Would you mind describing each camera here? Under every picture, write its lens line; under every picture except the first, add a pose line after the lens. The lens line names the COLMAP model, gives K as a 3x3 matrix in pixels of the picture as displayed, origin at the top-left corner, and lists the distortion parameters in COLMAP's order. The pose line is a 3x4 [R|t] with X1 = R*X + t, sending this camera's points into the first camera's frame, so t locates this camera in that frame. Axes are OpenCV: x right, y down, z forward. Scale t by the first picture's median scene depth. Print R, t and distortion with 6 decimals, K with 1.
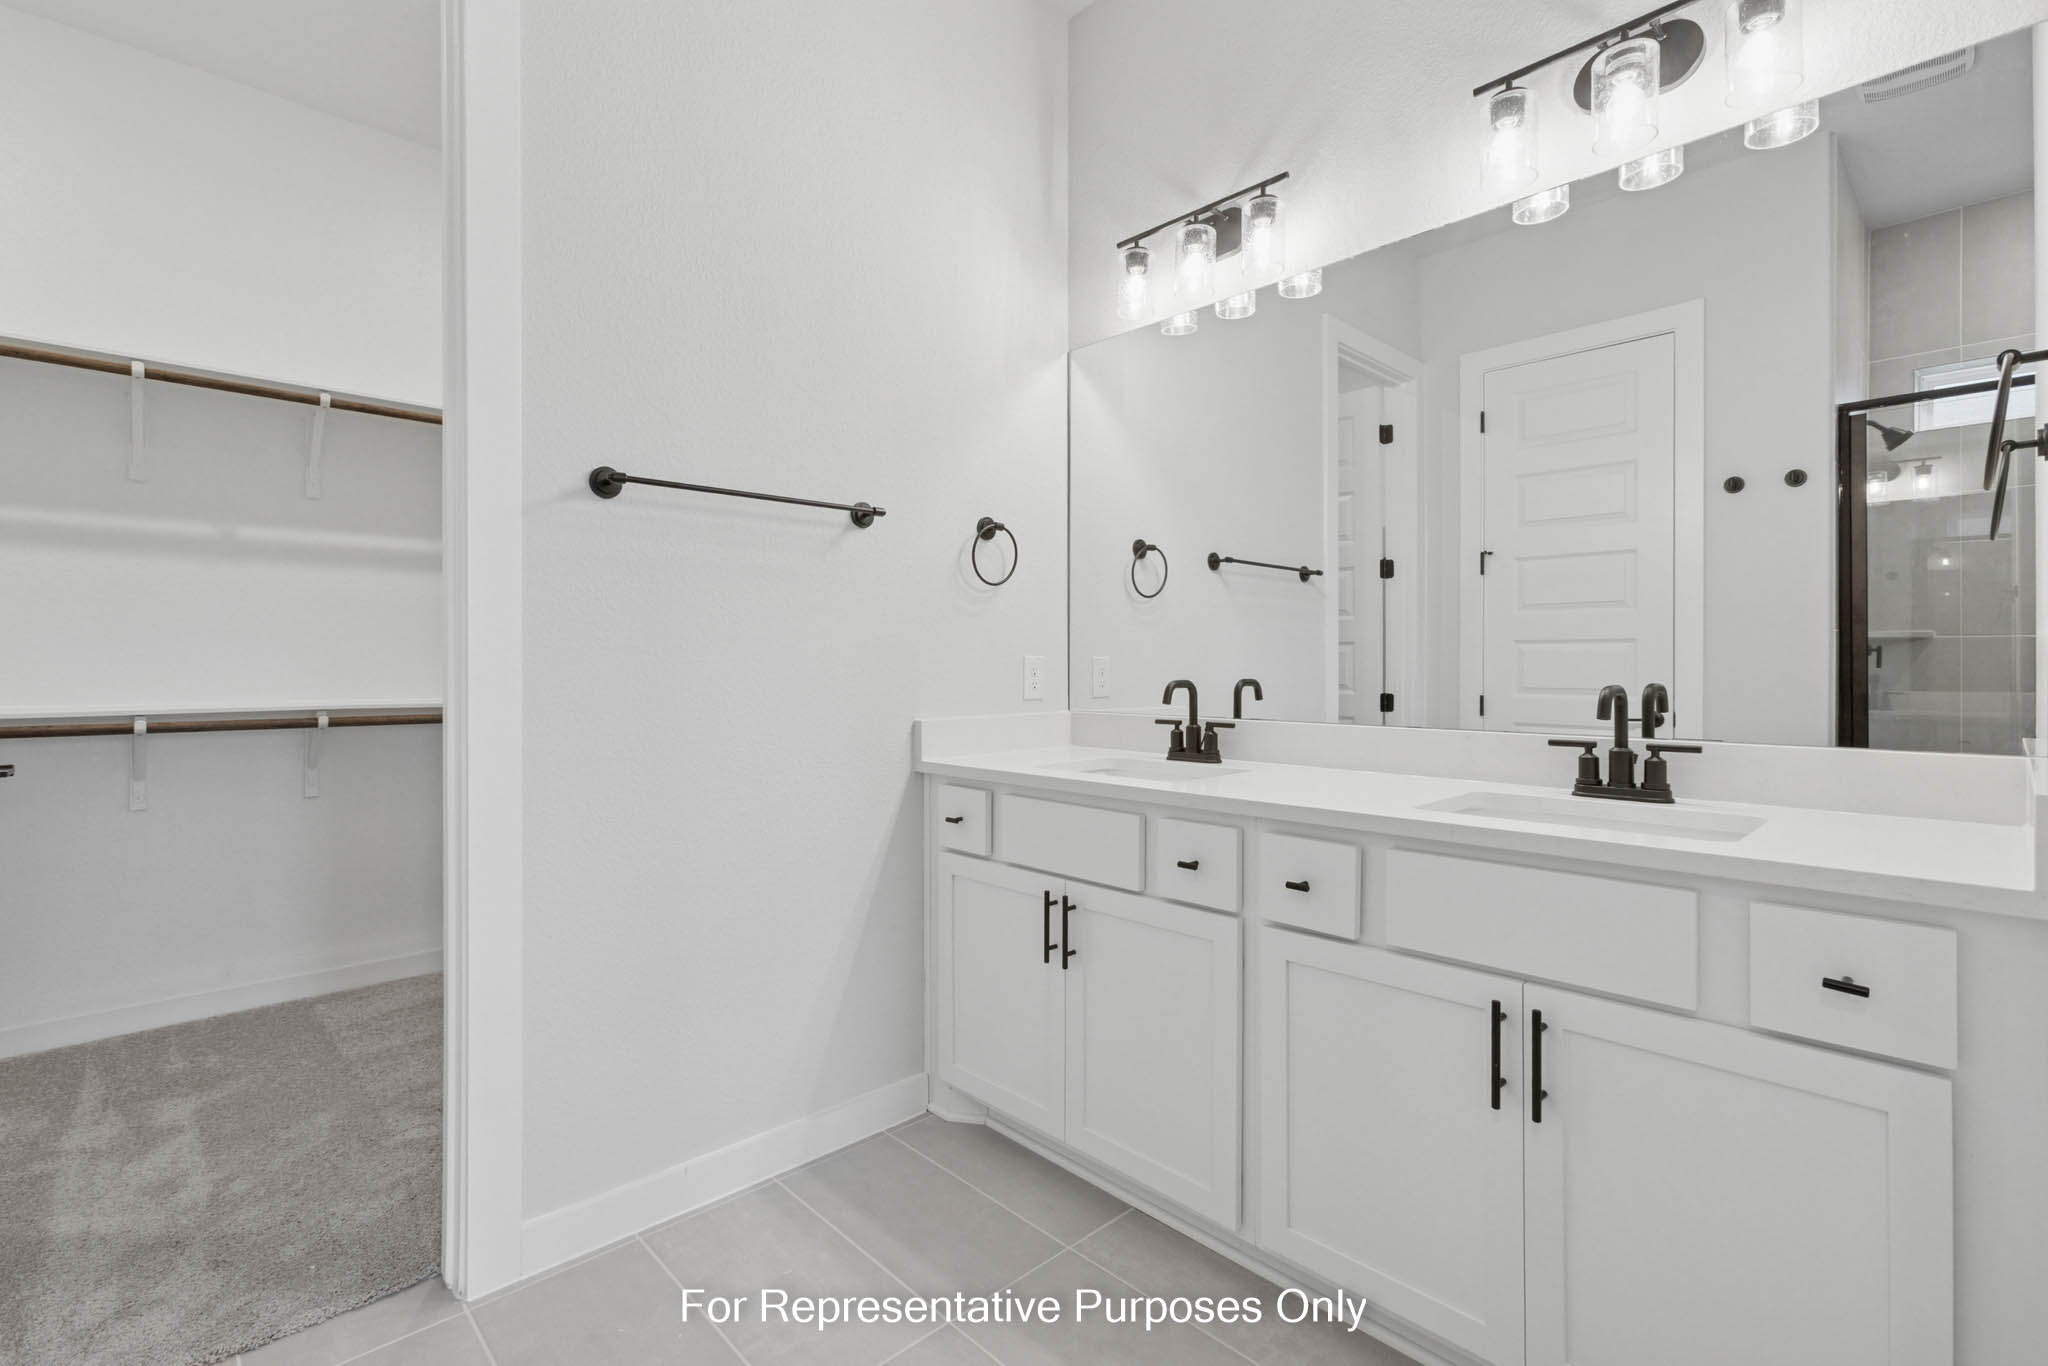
lens RADIAL K [[925.9, 0, 1022.6], [0, 925.9, 684.4], [0, 0, 1]] dist [-0.000965, -0.000823]
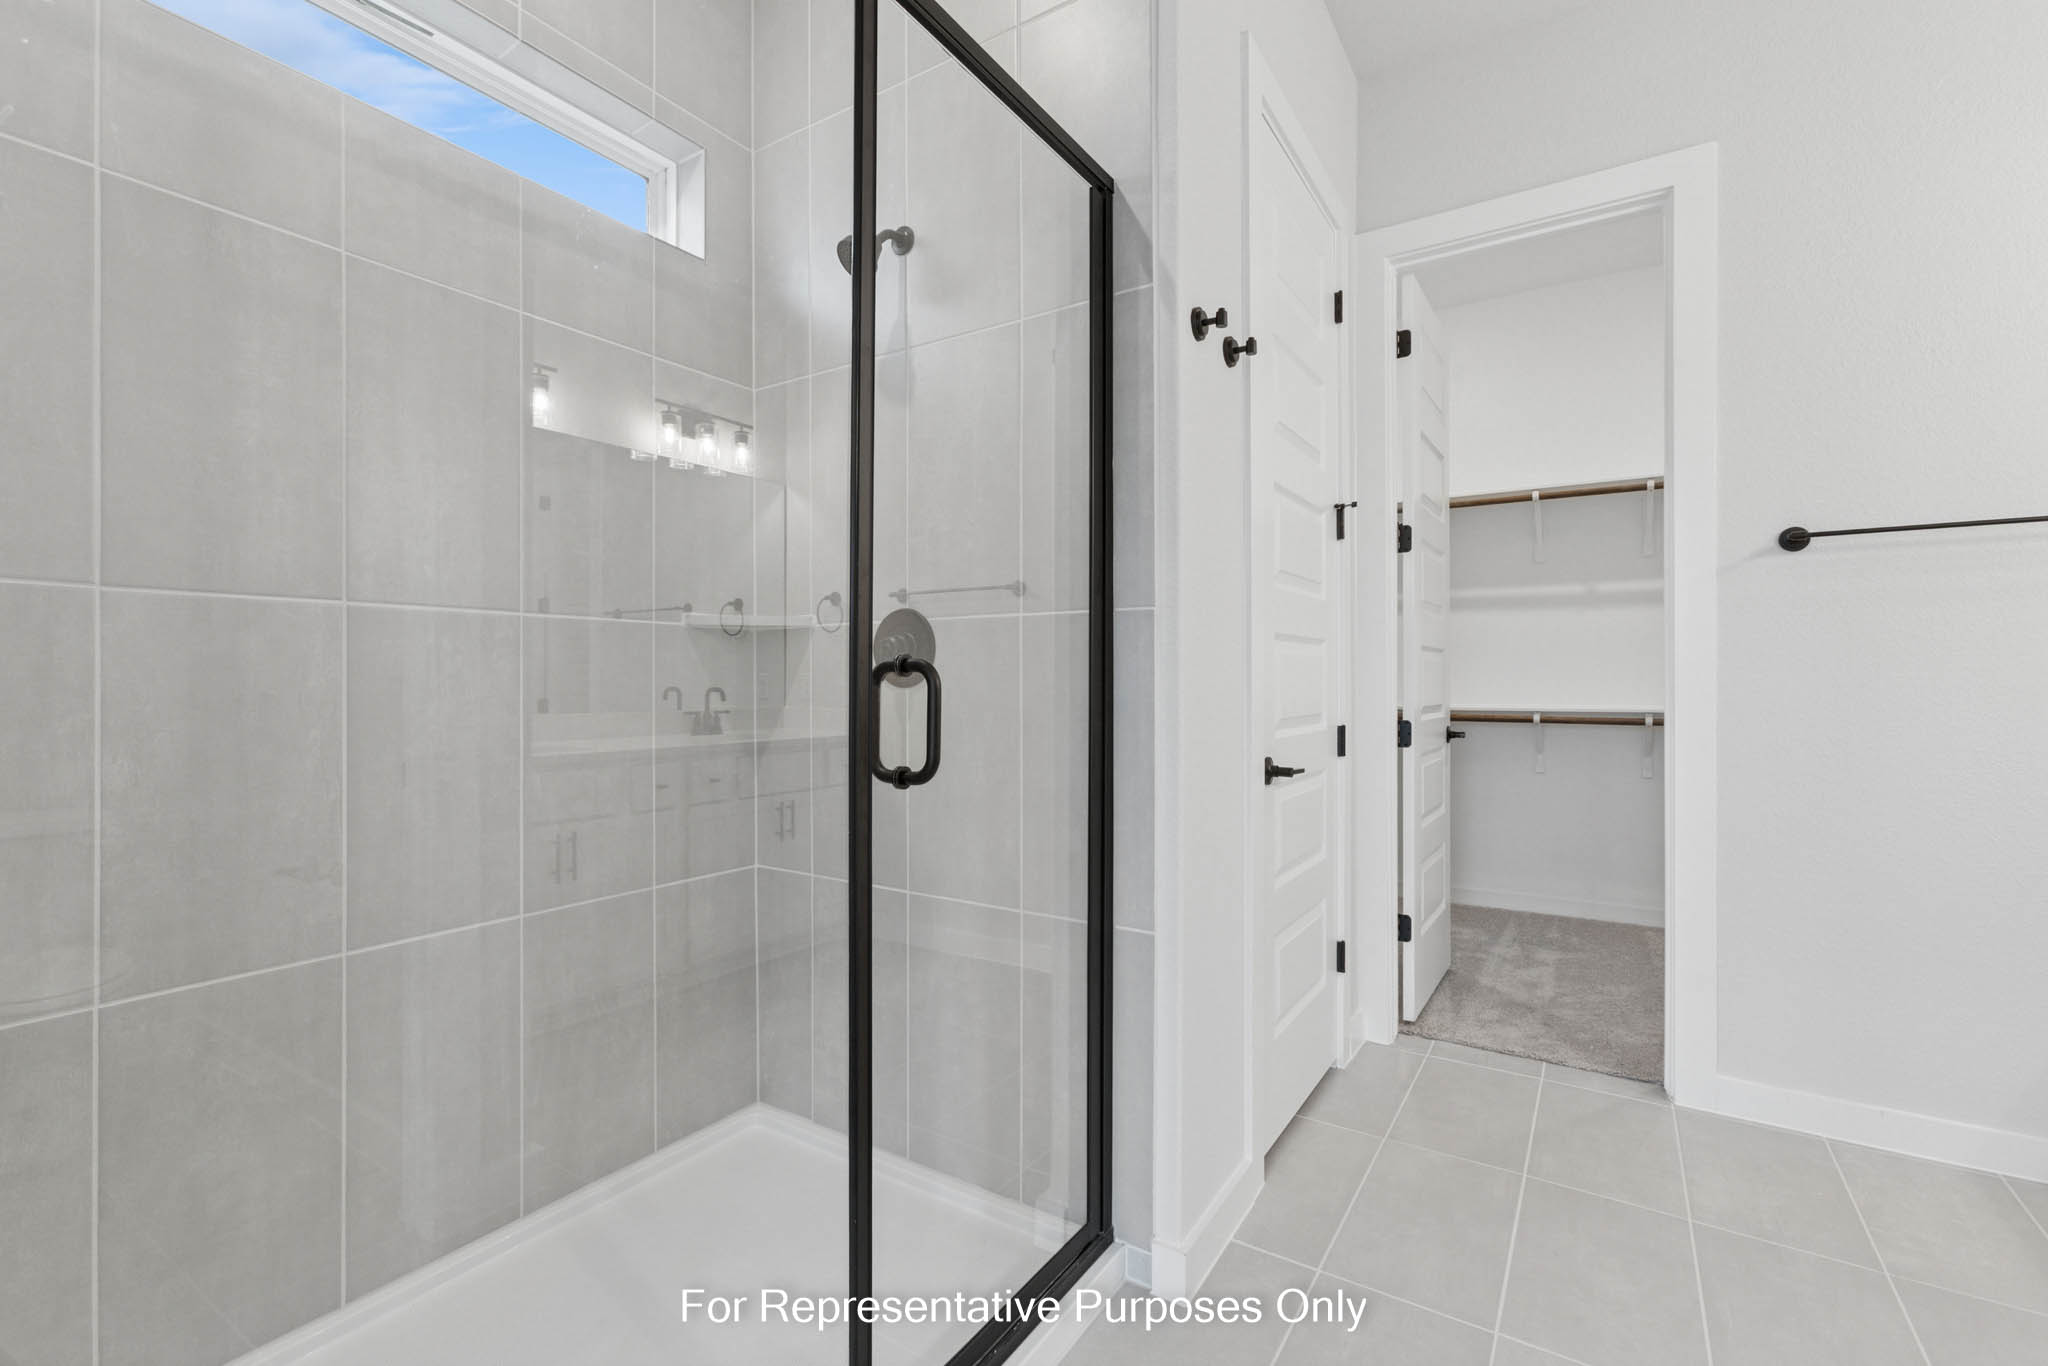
lens RADIAL K [[925.9, 0, 1022.6], [0, 925.9, 684.4], [0, 0, 1]] dist [-0.000965, -0.000823]
pose [[0.238615, -0.001360, -0.971113, 0.513782], [-0.012620, 0.999910, -0.004501, 0.005407], [0.971032, 0.013329, 0.238576, -0.334821]]
